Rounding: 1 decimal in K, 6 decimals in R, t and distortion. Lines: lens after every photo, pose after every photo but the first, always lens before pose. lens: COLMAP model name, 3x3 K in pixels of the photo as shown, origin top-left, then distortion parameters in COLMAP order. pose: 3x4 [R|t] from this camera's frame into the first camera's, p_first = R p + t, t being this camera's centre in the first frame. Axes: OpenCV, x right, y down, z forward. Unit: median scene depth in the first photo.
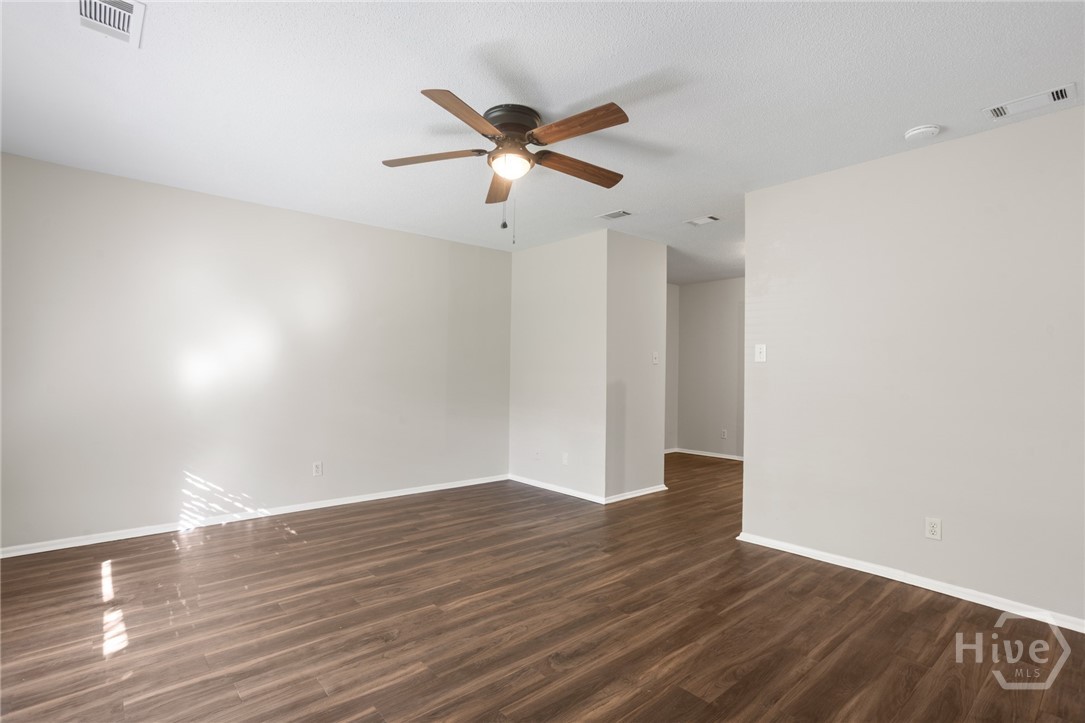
lens RADIAL K [[519.2, 0, 541.3], [0, 519.2, 367.2], [0, 0, 1]] dist [-0.012061, 0.000978]
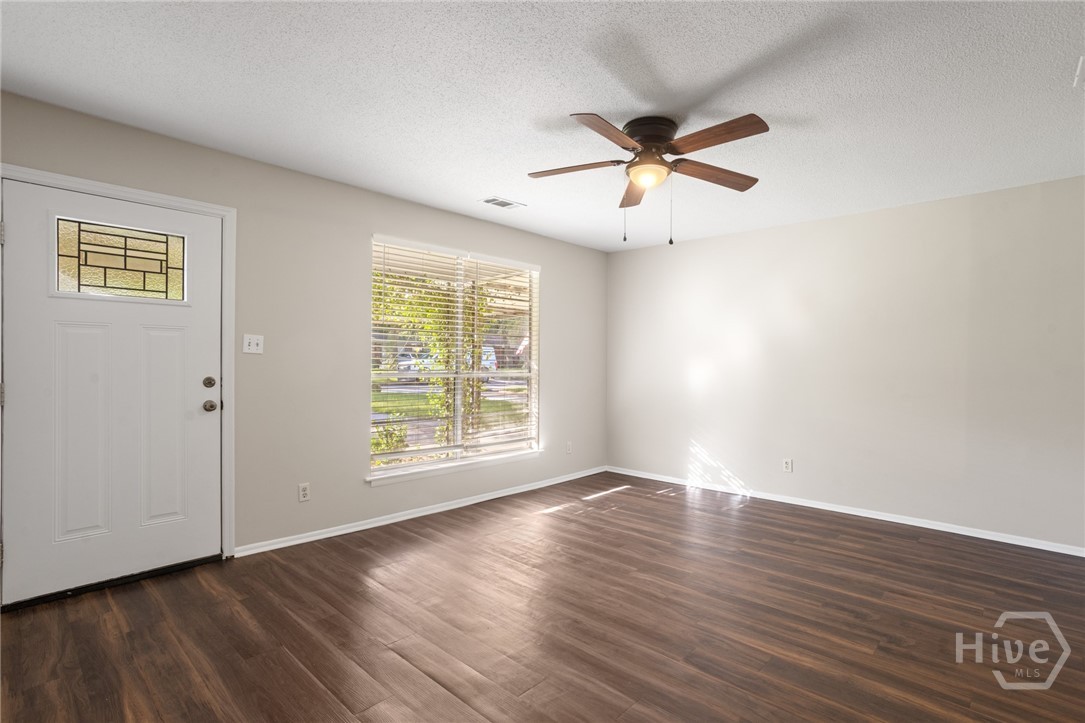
lens RADIAL K [[519.2, 0, 541.3], [0, 519.2, 367.2], [0, 0, 1]] dist [-0.012061, 0.000978]
pose [[0.097062, -0.010183, -0.995226, 0.833091], [0.004930, 0.999940, -0.009750, 0.008002], [0.995266, -0.003960, 0.097106, 0.587426]]
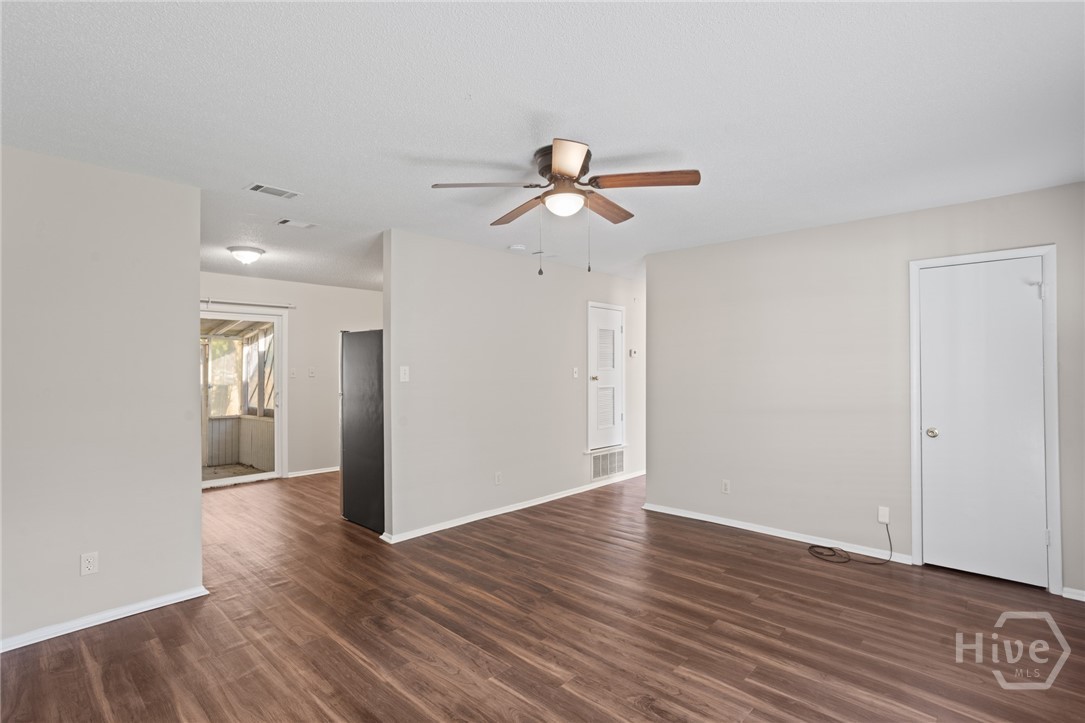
lens RADIAL K [[519.2, 0, 541.3], [0, 519.2, 367.2], [0, 0, 1]] dist [-0.012061, 0.000978]
pose [[-0.107026, -0.000813, 0.994256, -0.920147], [-0.011799, 0.999930, -0.000452, -0.055972], [-0.994186, -0.011780, -0.107028, 0.992512]]
